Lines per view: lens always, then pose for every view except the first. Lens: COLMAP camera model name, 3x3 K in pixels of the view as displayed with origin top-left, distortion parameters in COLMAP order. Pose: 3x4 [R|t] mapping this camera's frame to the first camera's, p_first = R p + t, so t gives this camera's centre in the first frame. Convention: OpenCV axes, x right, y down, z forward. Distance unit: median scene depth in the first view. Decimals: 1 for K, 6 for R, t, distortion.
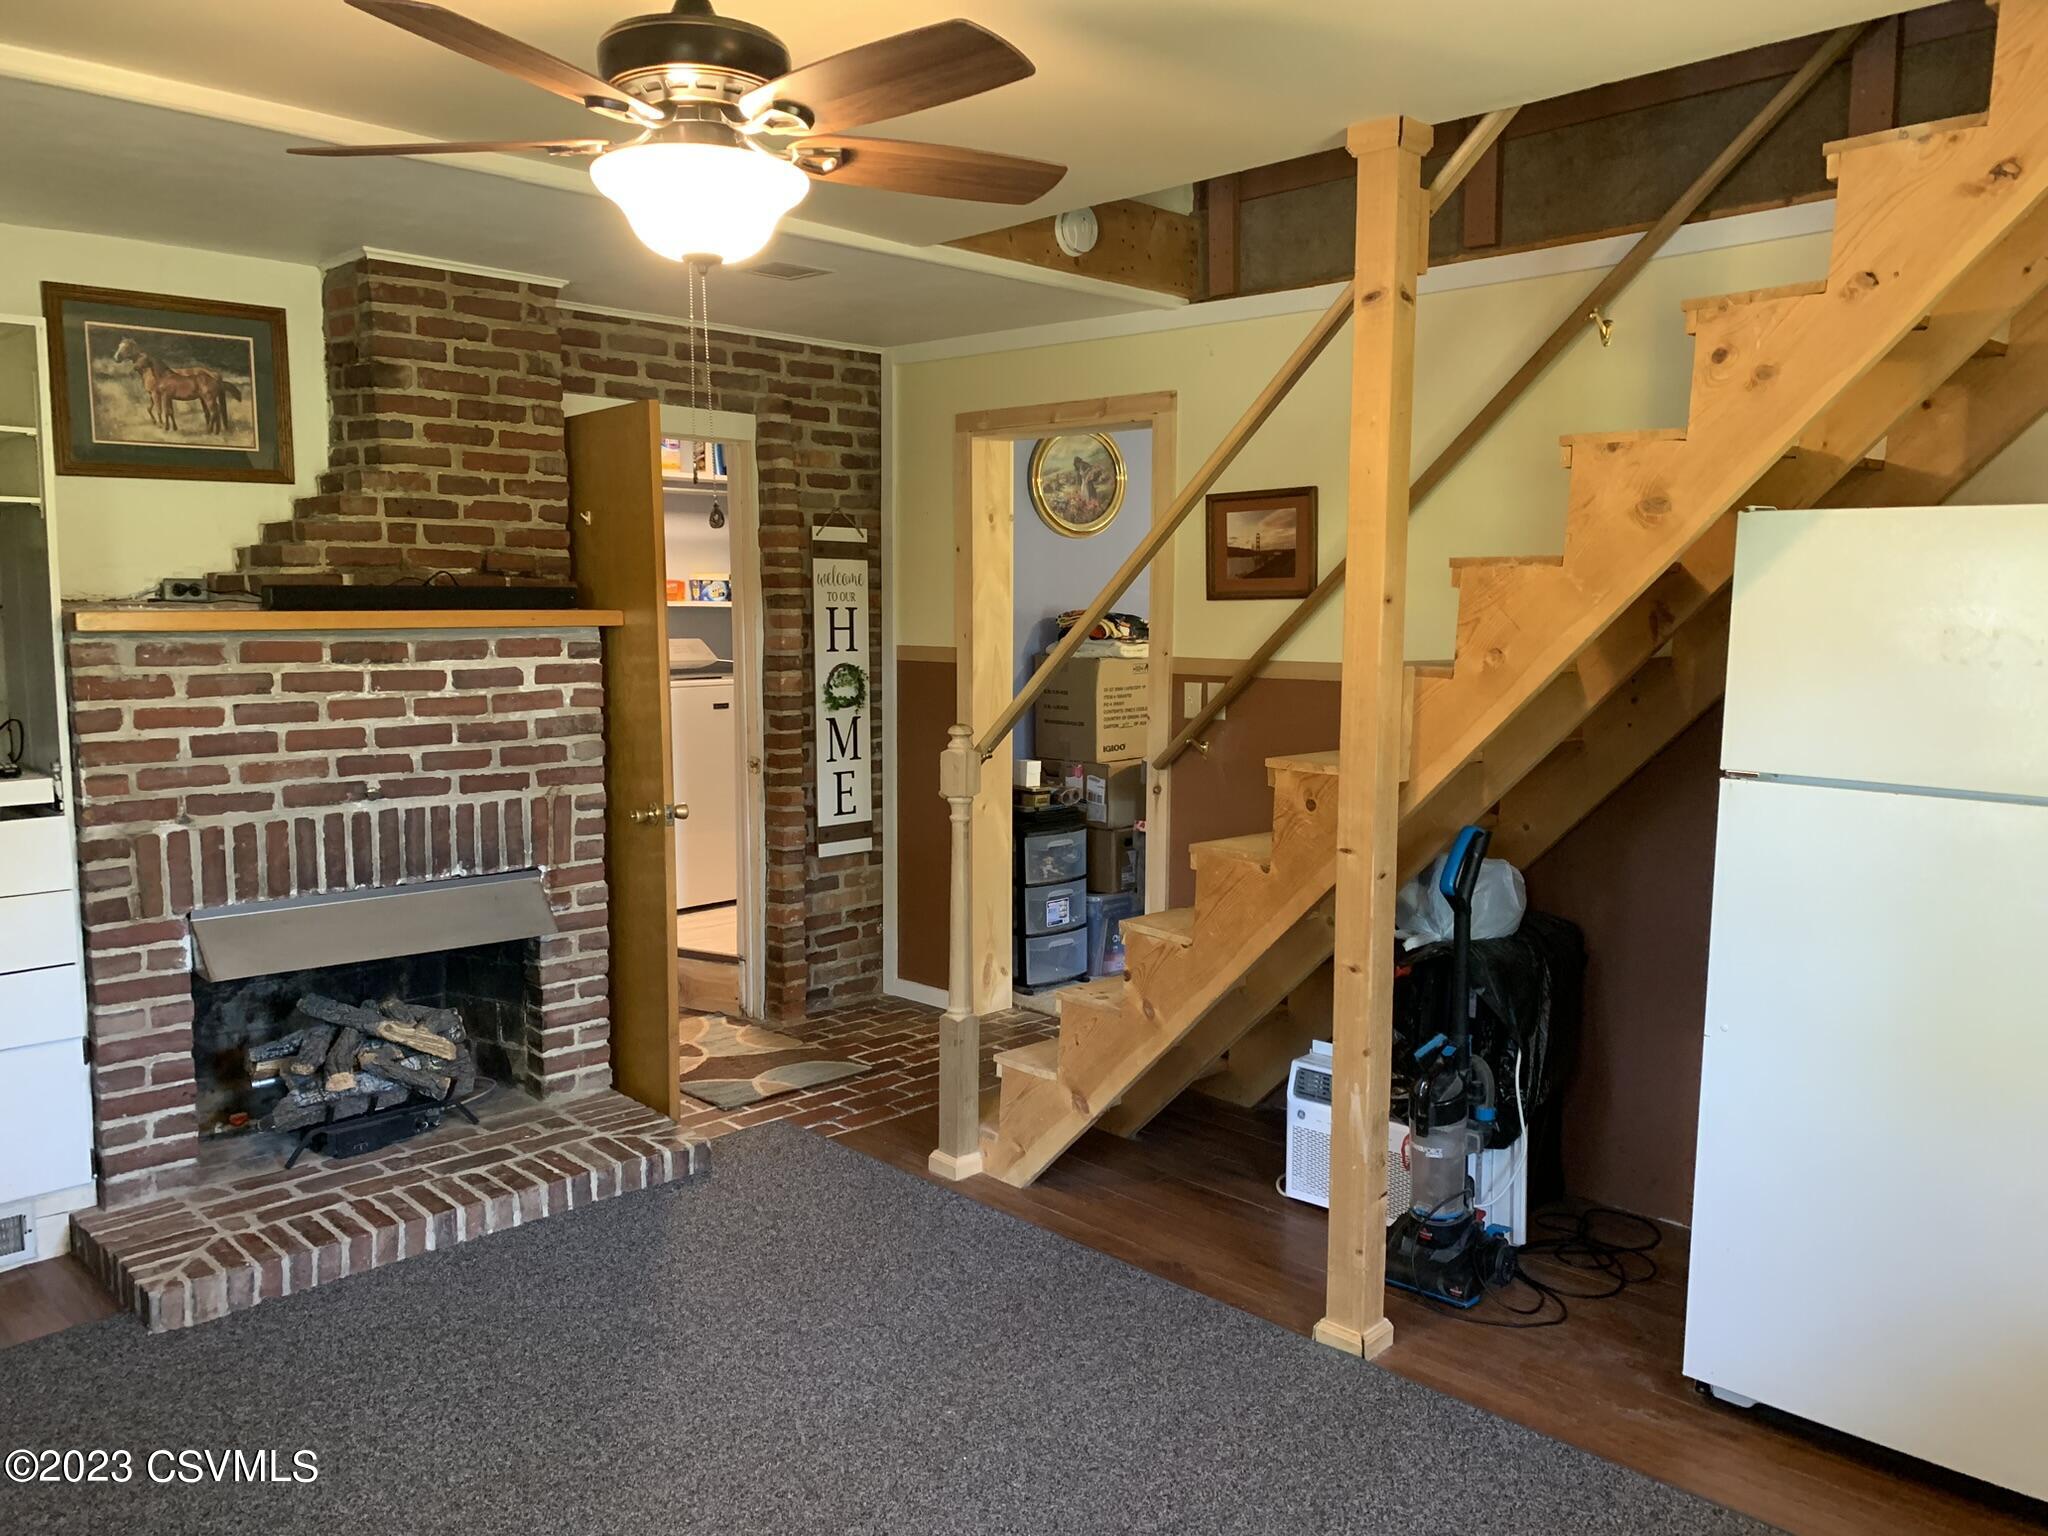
lens RADIAL K [[1622.4, 0, 1049.2], [0, 1622.4, 773.0], [0, 0, 1]] dist [0.079351, -0.101433]
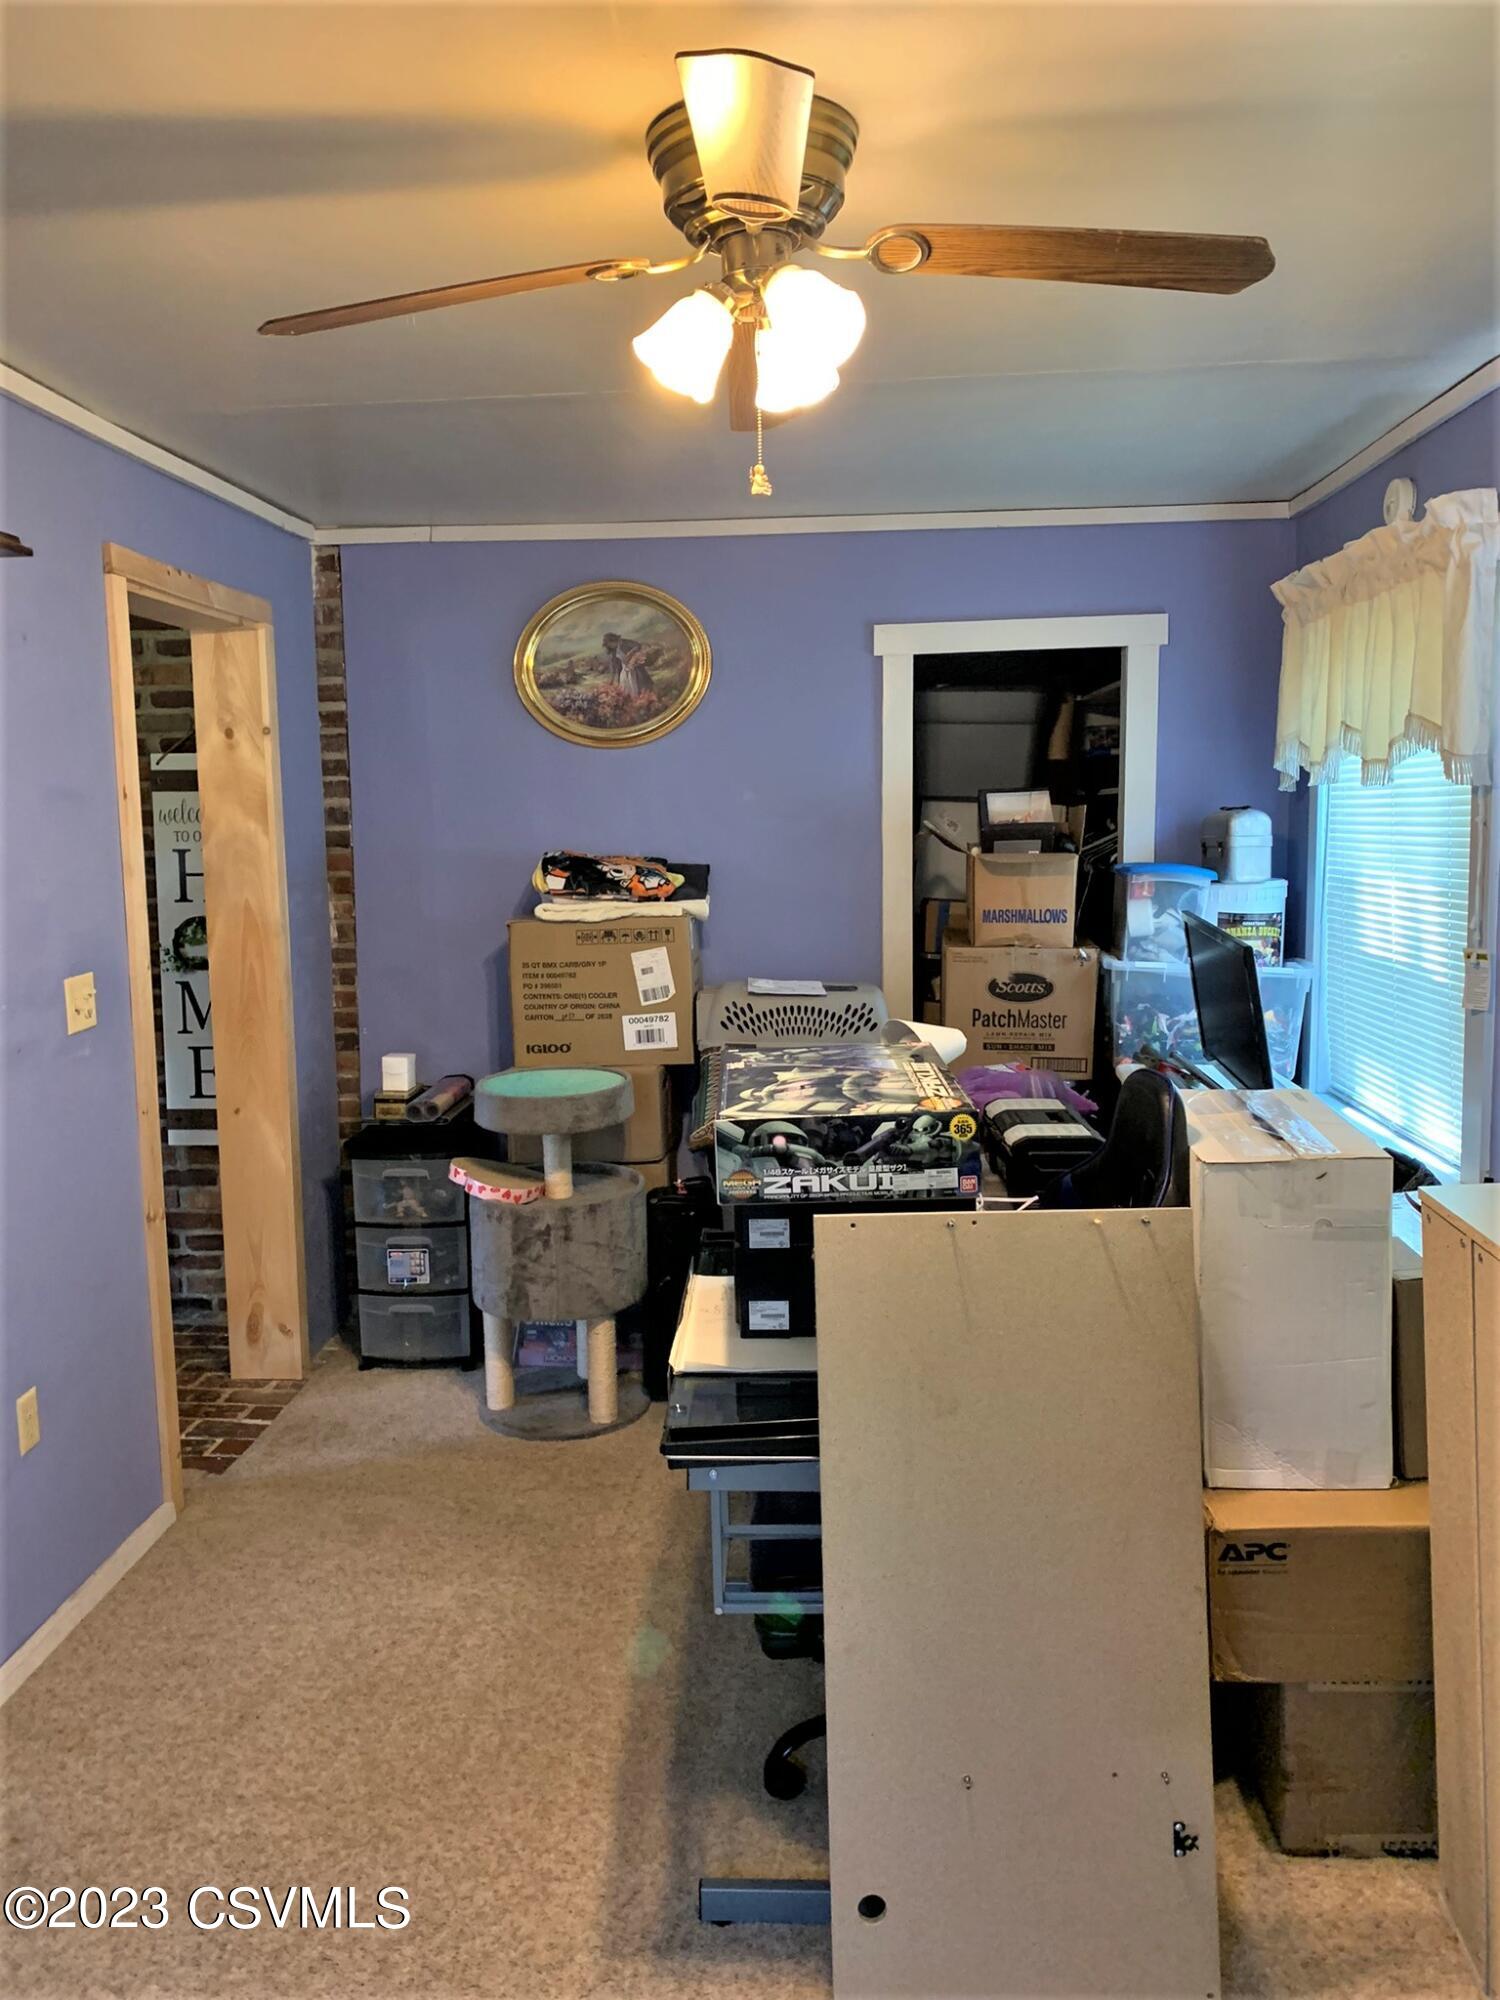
lens RADIAL K [[1584.4, 0, 721.1], [0, 1584.4, 983.2], [0, 0, 1]] dist [0.079351, -0.101433]
pose [[0.637151, 0.064463, -0.768038, 0.874656], [-0.067054, 0.997354, 0.028083, -0.097030], [0.767816, 0.033607, 0.639788, 0.890185]]
